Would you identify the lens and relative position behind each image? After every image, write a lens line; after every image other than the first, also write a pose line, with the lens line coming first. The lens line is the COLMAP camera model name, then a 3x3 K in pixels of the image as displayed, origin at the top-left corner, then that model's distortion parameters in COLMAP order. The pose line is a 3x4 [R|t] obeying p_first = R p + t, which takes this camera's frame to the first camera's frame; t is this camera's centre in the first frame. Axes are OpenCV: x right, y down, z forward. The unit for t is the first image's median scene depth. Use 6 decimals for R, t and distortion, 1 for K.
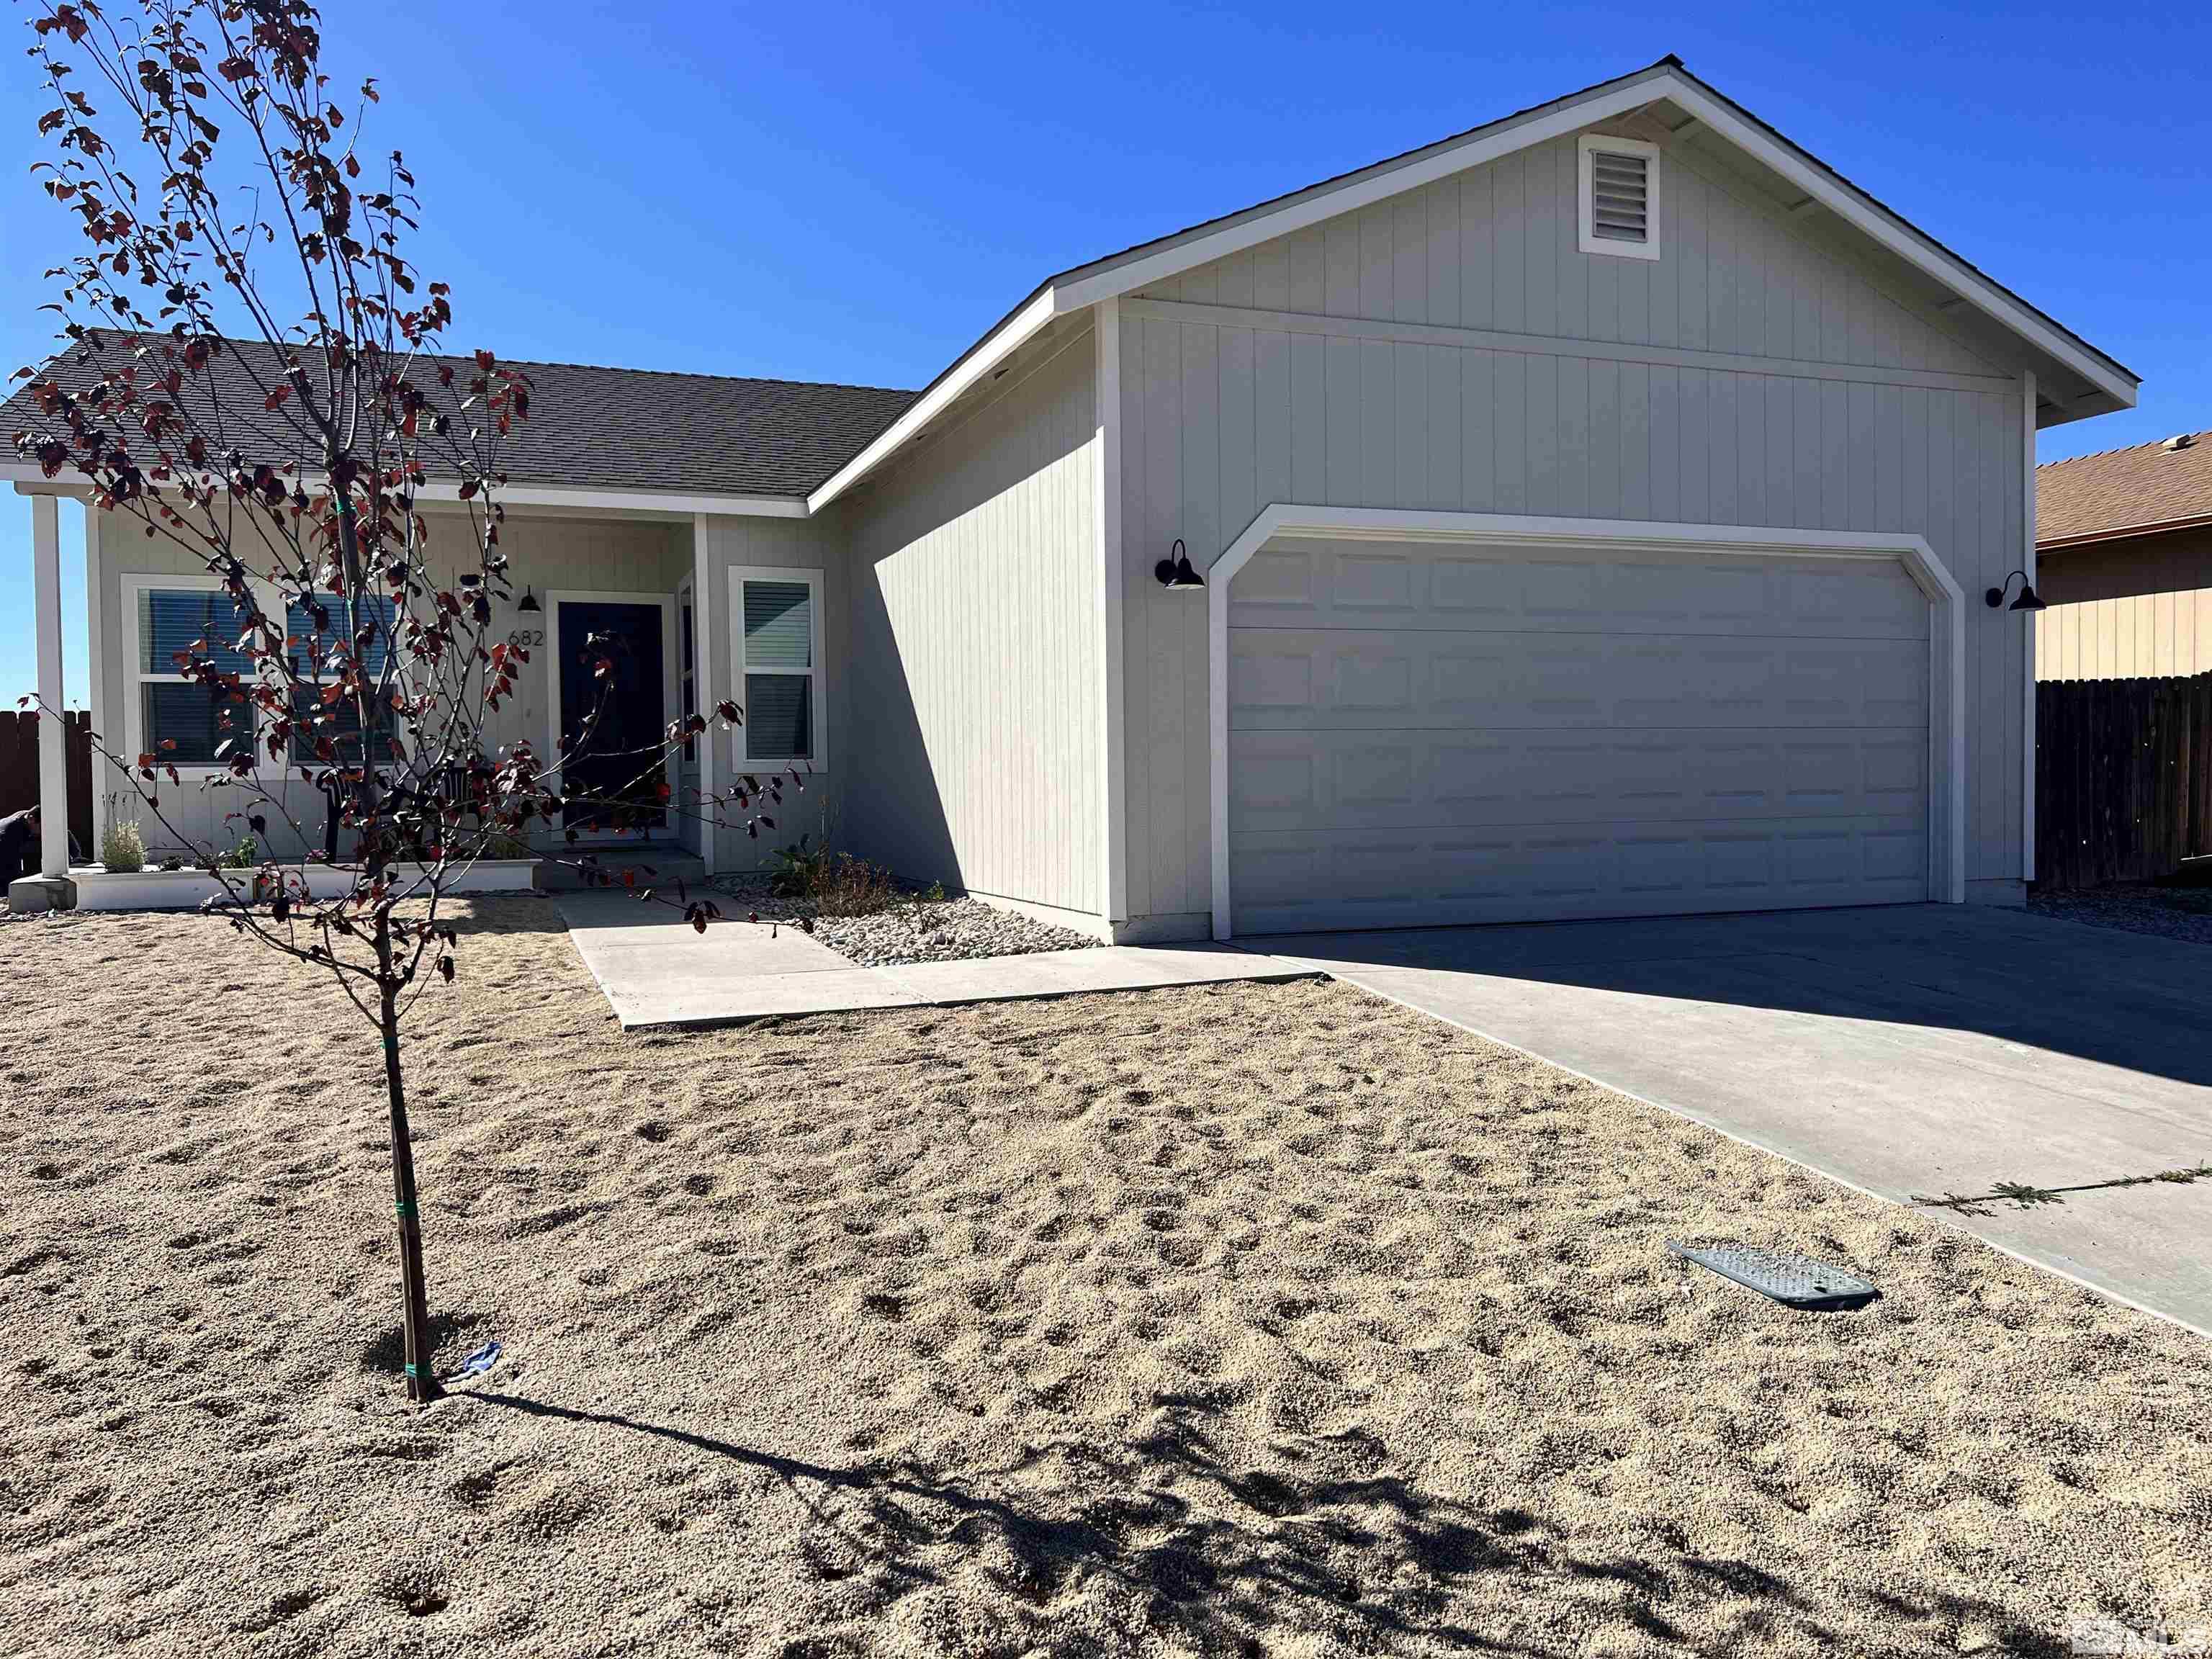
lens RADIAL K [[1716.8, 0, 1111.7], [0, 1716.8, 821.8], [0, 0, 1]] dist [0.016347, -0.007085]
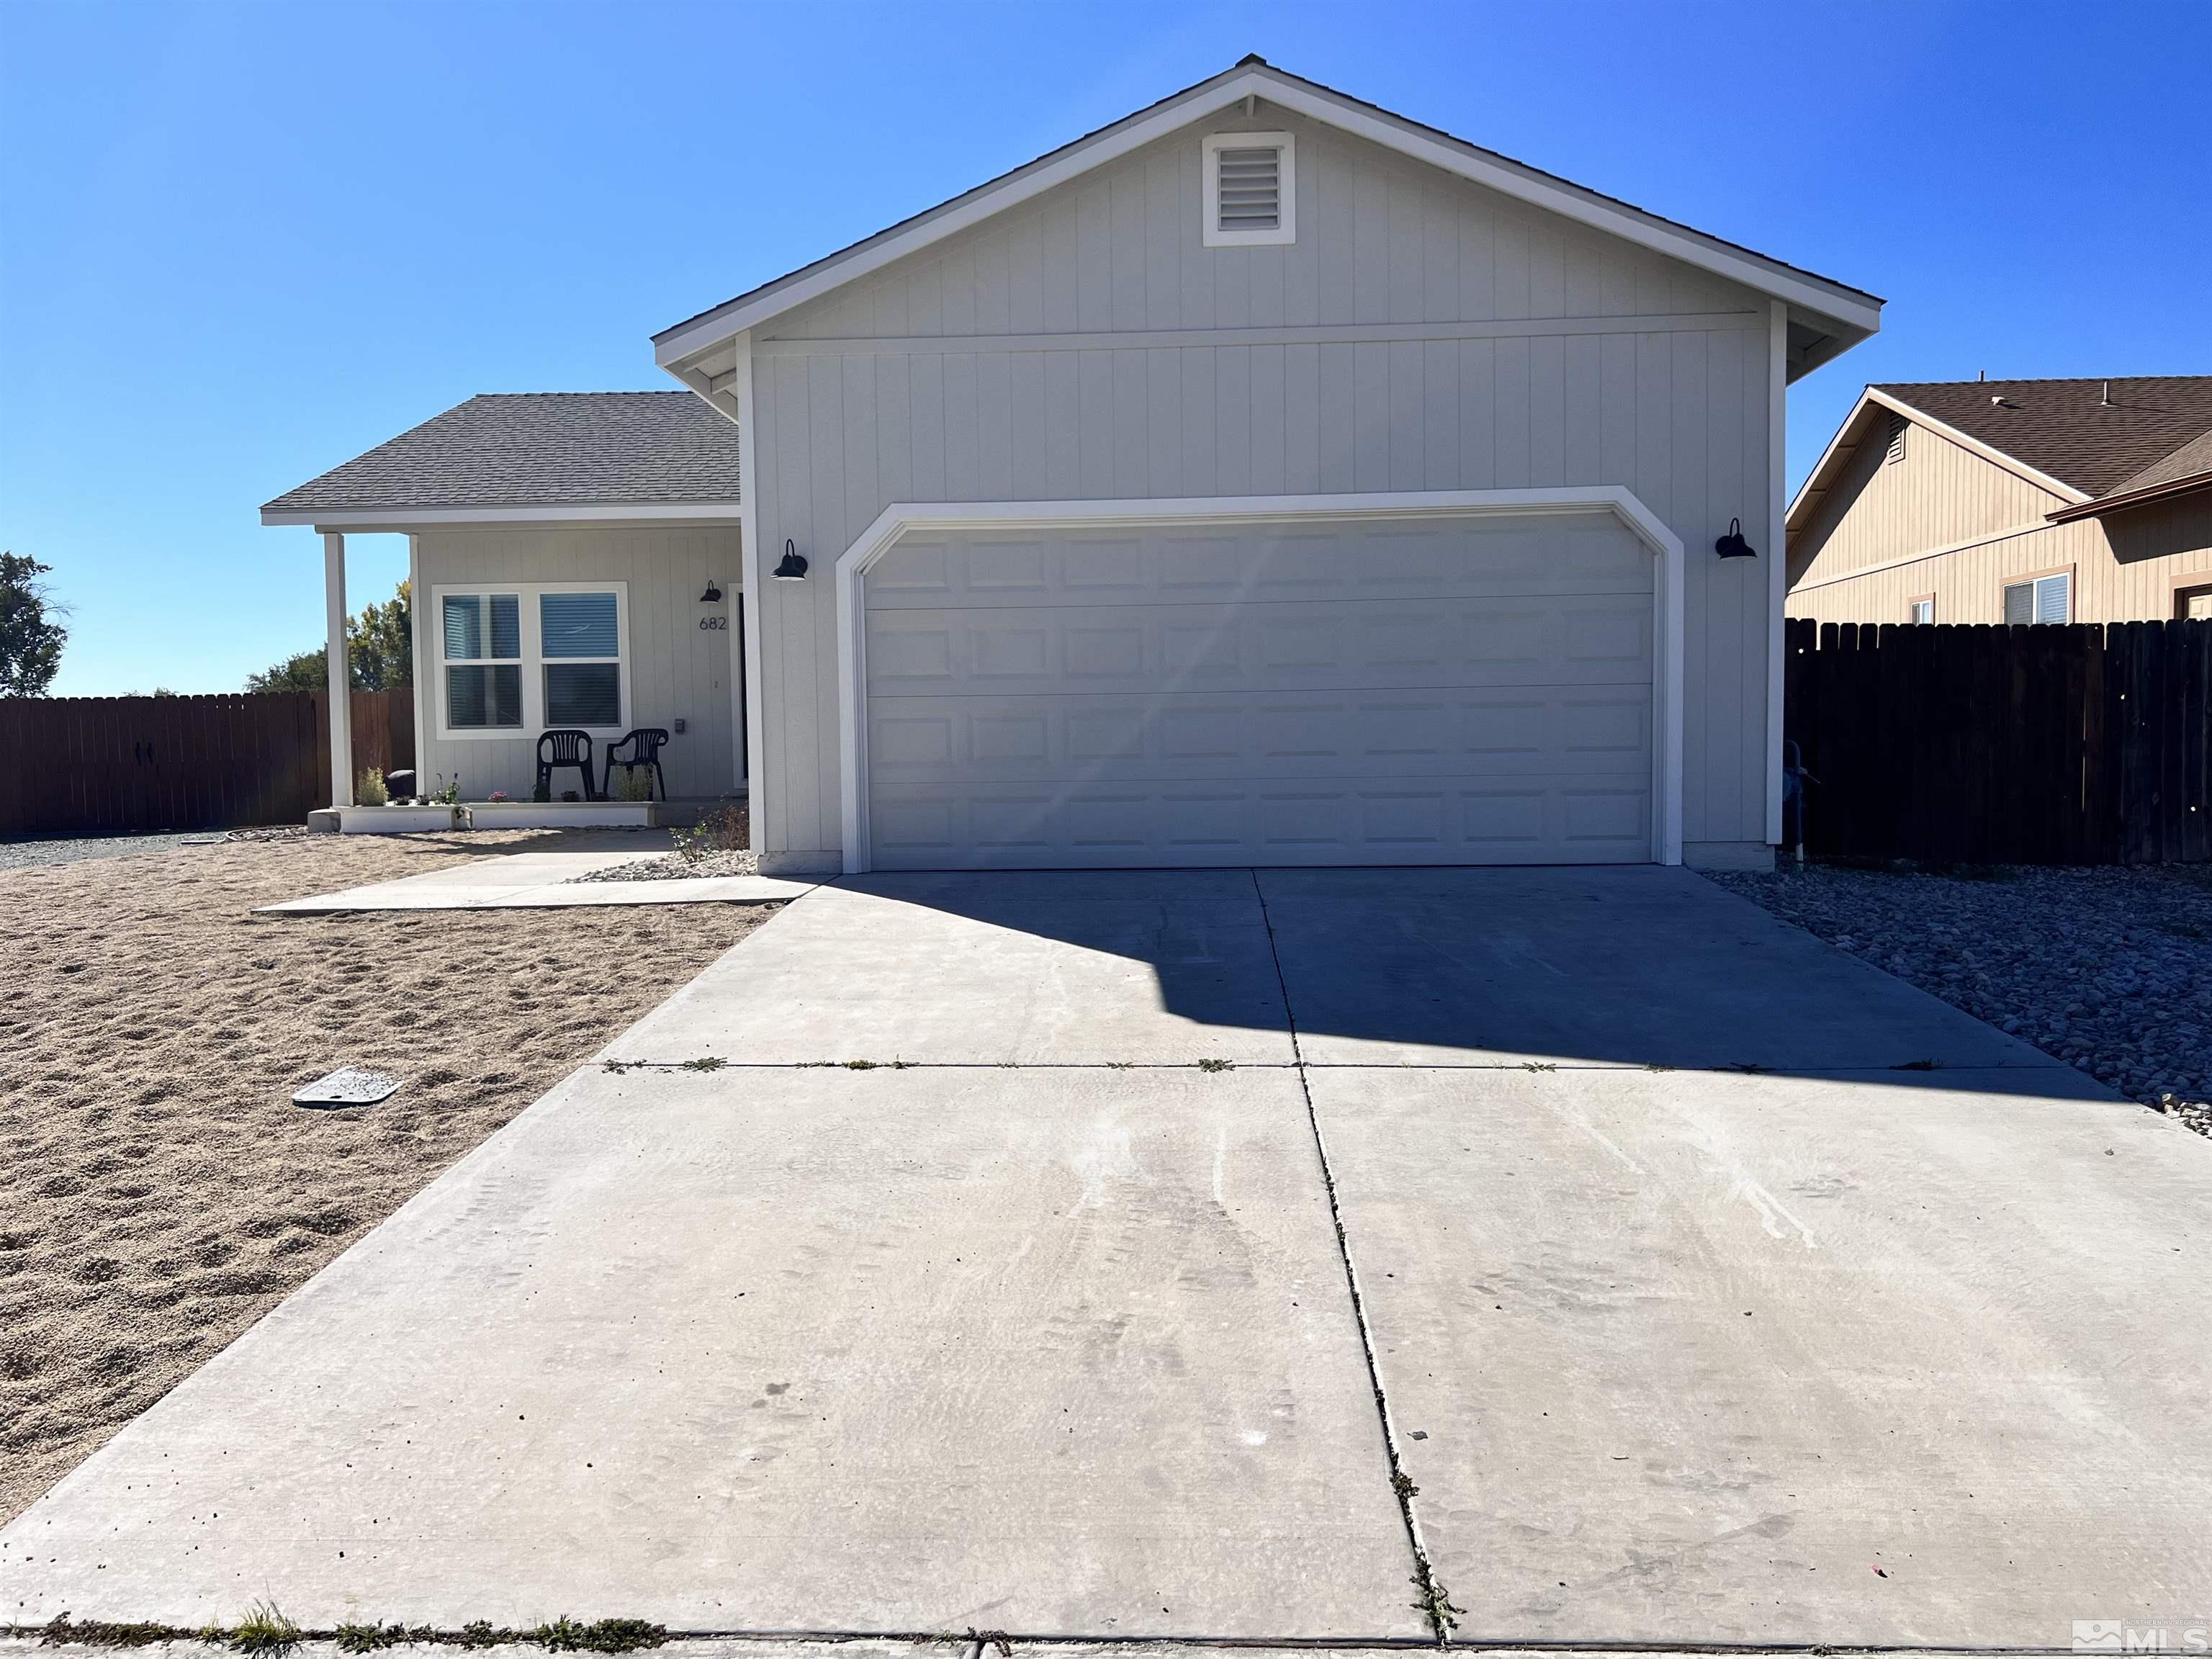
lens RADIAL K [[1716.8, 0, 1113.6], [0, 1716.8, 833.8], [0, 0, 1]] dist [0.016347, -0.007085]
pose [[0.912139, 0.021630, -0.409310, 0.662135], [-0.008429, 0.999385, 0.034030, -0.000813], [0.409795, -0.027590, 0.911760, -0.012424]]
